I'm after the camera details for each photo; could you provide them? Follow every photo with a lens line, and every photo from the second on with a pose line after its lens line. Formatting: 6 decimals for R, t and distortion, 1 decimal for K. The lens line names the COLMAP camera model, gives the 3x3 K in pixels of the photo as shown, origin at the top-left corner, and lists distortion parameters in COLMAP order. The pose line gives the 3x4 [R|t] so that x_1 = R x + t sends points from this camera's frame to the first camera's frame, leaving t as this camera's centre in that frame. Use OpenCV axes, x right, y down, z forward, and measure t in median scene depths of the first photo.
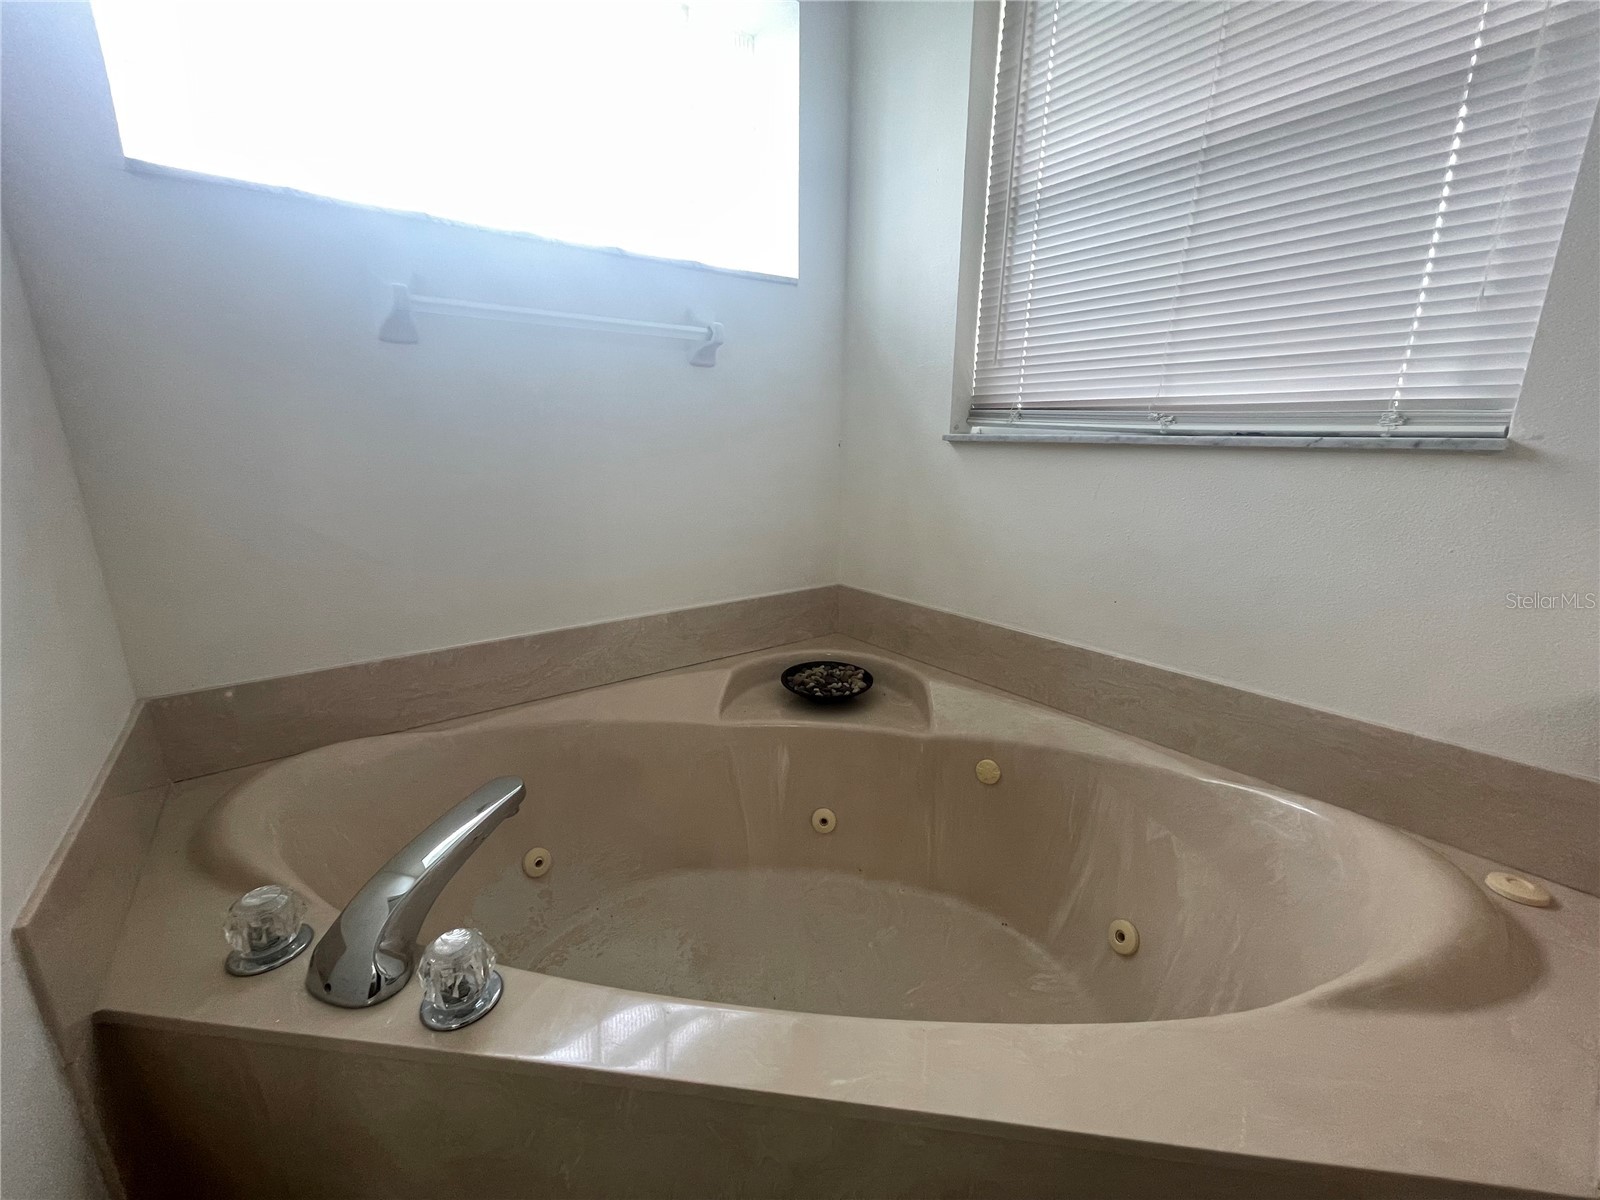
lens RADIAL K [[656.7, 0, 799.7], [0, 656.7, 603.4], [0, 0, 1]] dist [-0.001644, 0.004622]
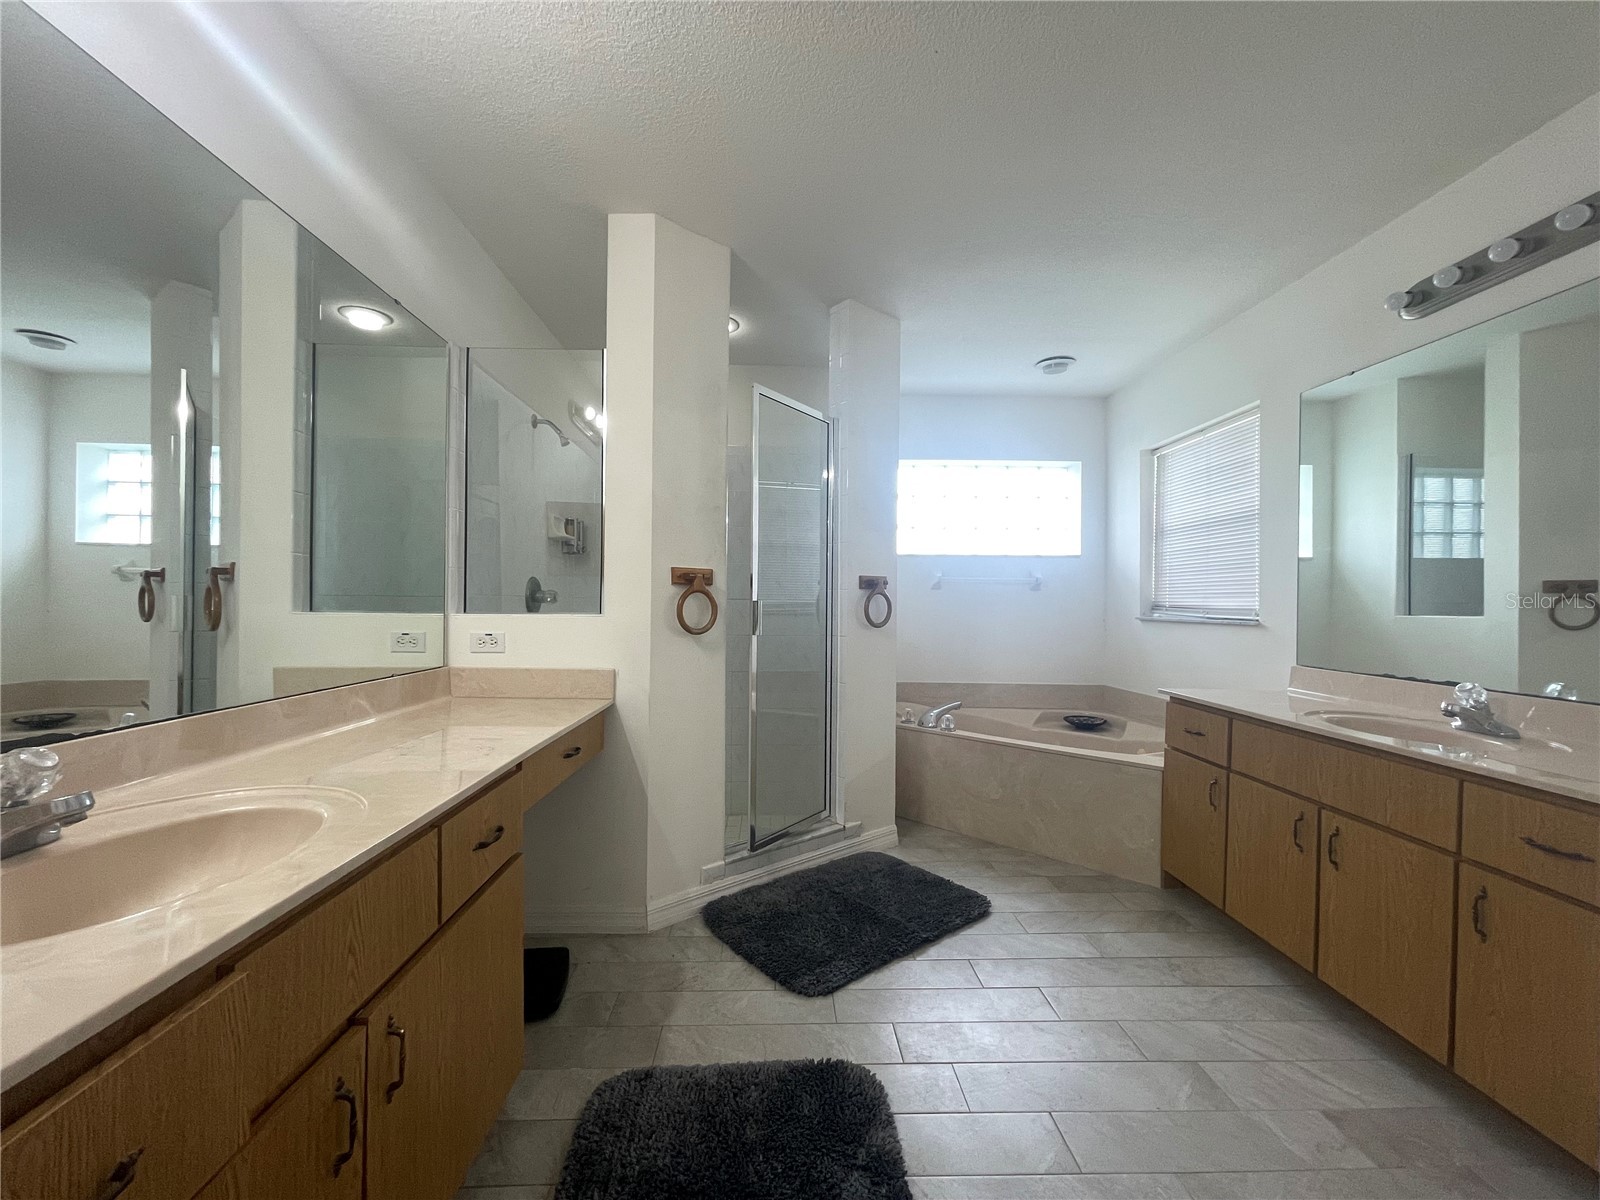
lens RADIAL K [[656.7, 0, 799.7], [0, 656.7, 603.4], [0, 0, 1]] dist [-0.001644, 0.004622]
pose [[0.826133, 0.000145, -0.563474, 0.577806], [-0.145897, 0.965953, -0.213656, 0.404571], [0.544259, 0.258717, 0.798027, -1.668815]]
